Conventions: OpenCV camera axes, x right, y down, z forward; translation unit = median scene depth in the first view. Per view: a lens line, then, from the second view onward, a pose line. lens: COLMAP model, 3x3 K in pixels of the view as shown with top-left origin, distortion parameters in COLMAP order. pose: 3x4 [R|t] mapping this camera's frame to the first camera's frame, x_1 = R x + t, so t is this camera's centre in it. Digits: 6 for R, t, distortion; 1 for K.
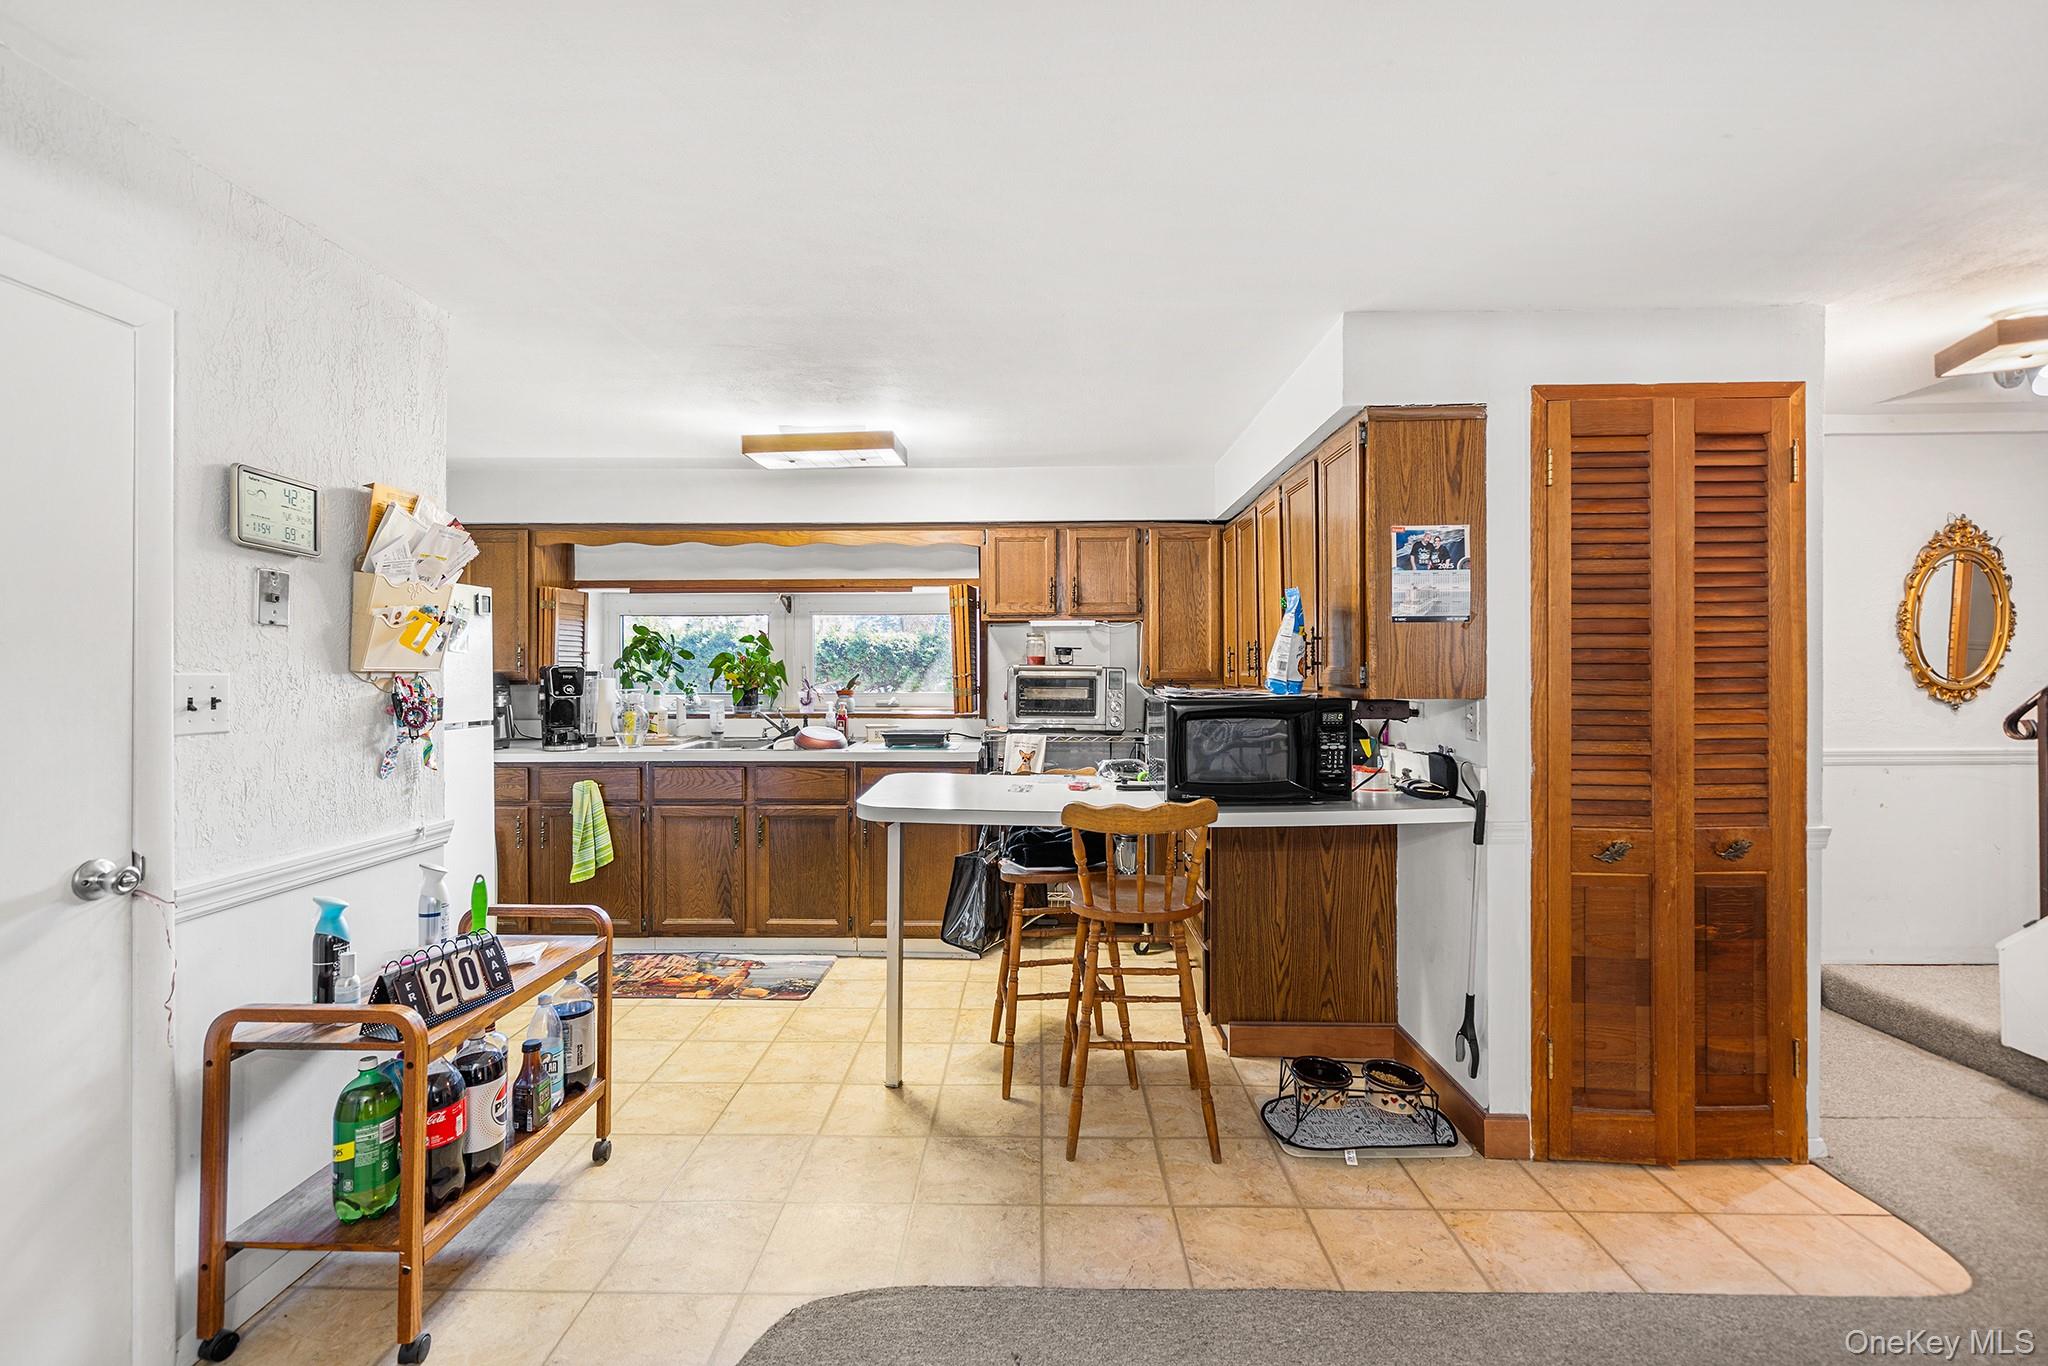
lens RADIAL K [[824.5, 0, 1019.4], [0, 824.5, 679.6], [0, 0, 1]] dist [-0.000246, -0.000072]
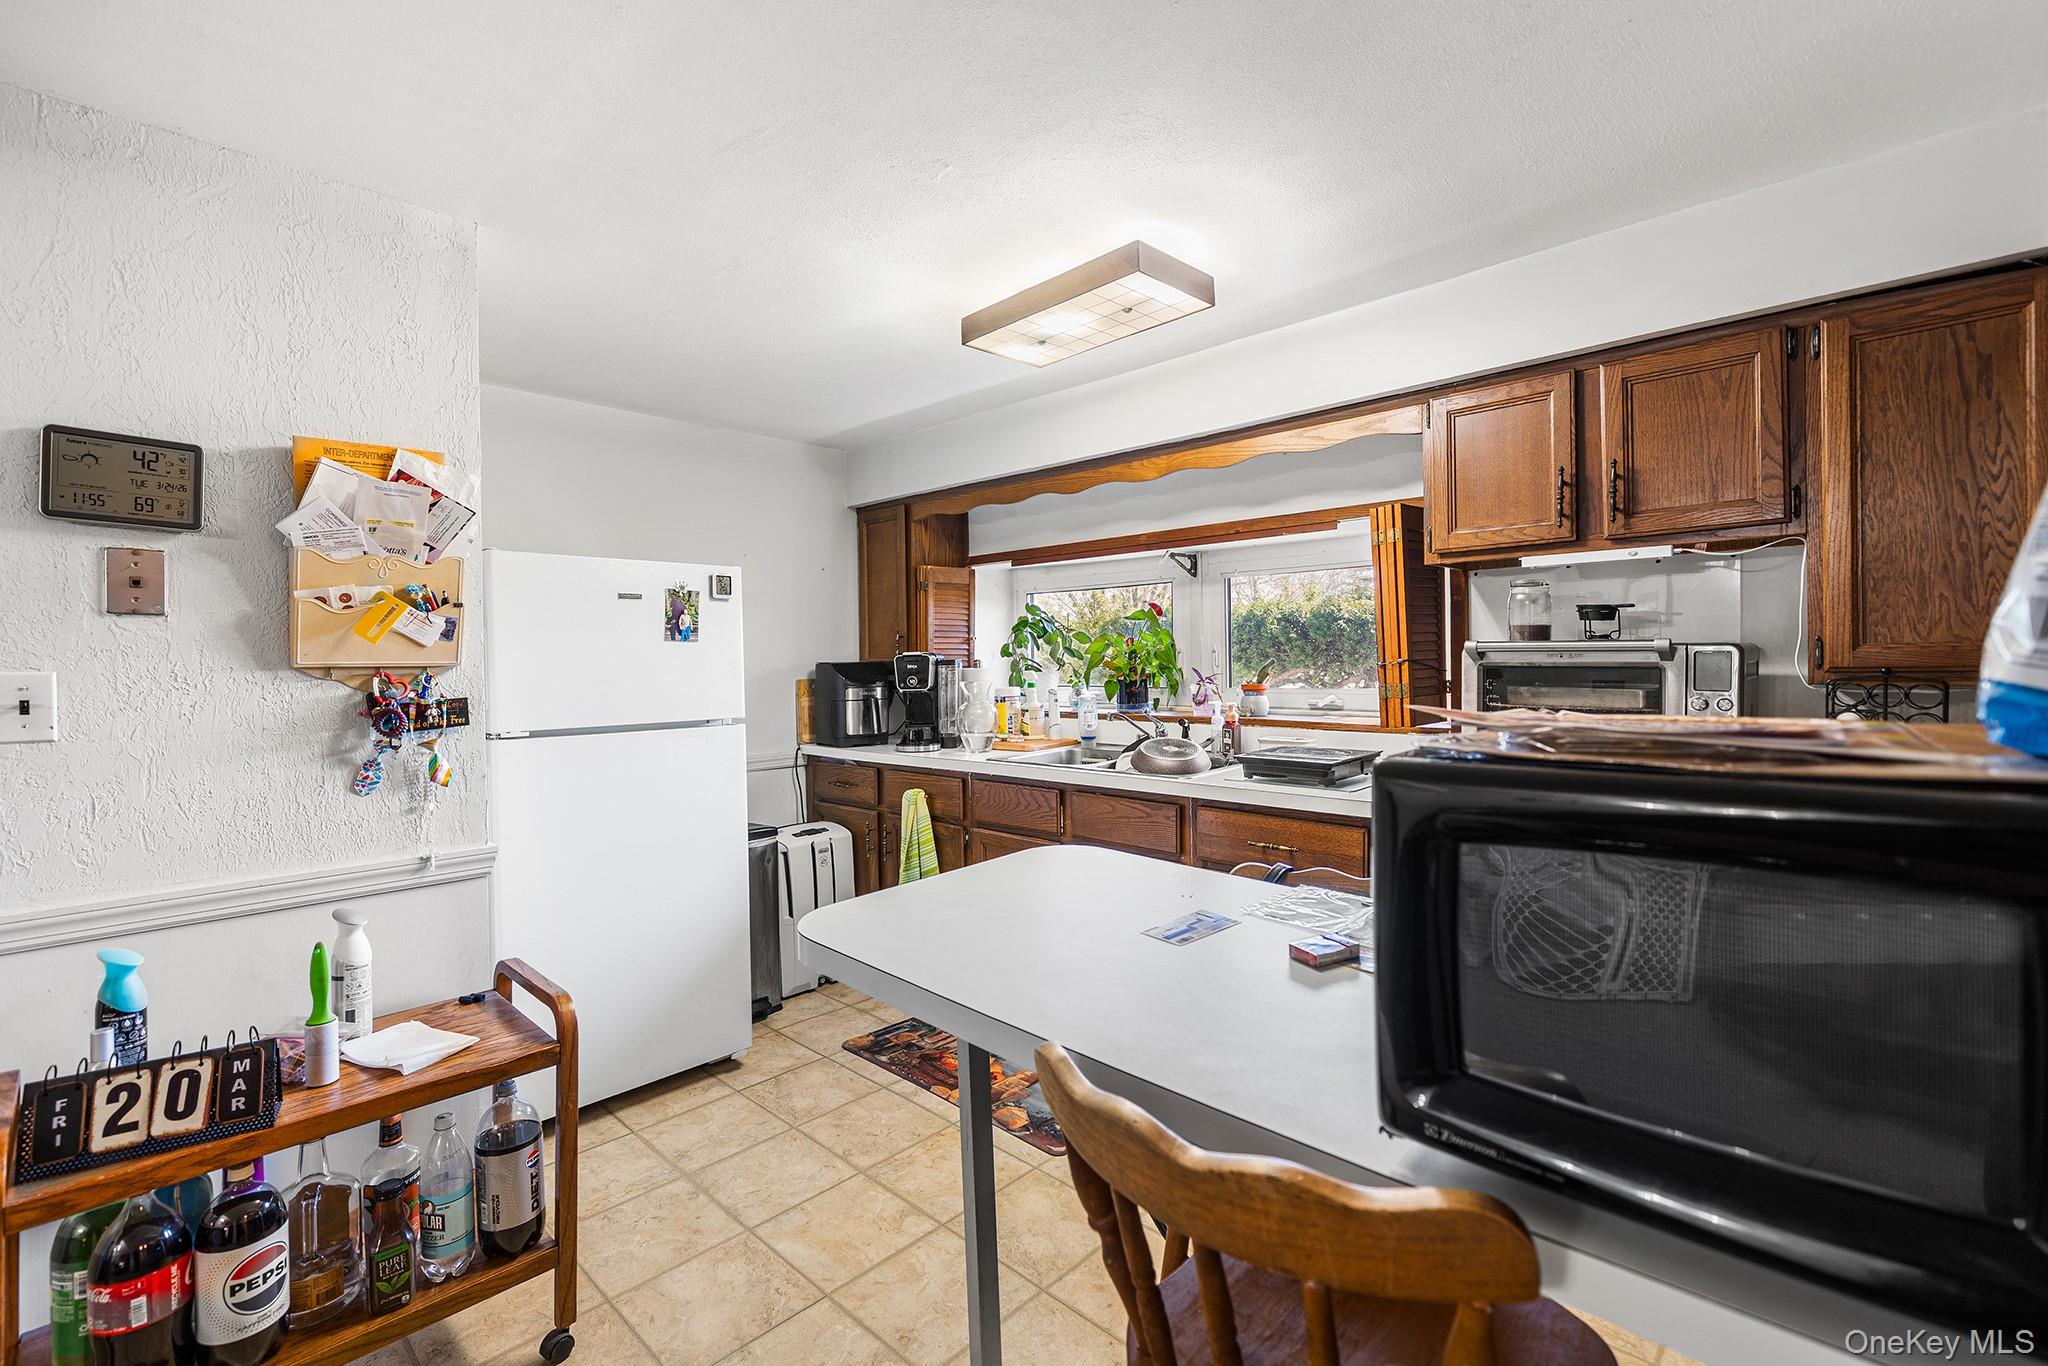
lens RADIAL K [[880.1, 0, 1030.3], [0, 880.1, 676.8], [0, 0, 1]] dist [-0.001252, 0.000156]
pose [[0.747622, 0.004831, -0.664107, 0.153439], [0.004624, 0.999911, 0.012479, -0.003621], [0.664108, -0.012400, 0.747533, 0.375356]]
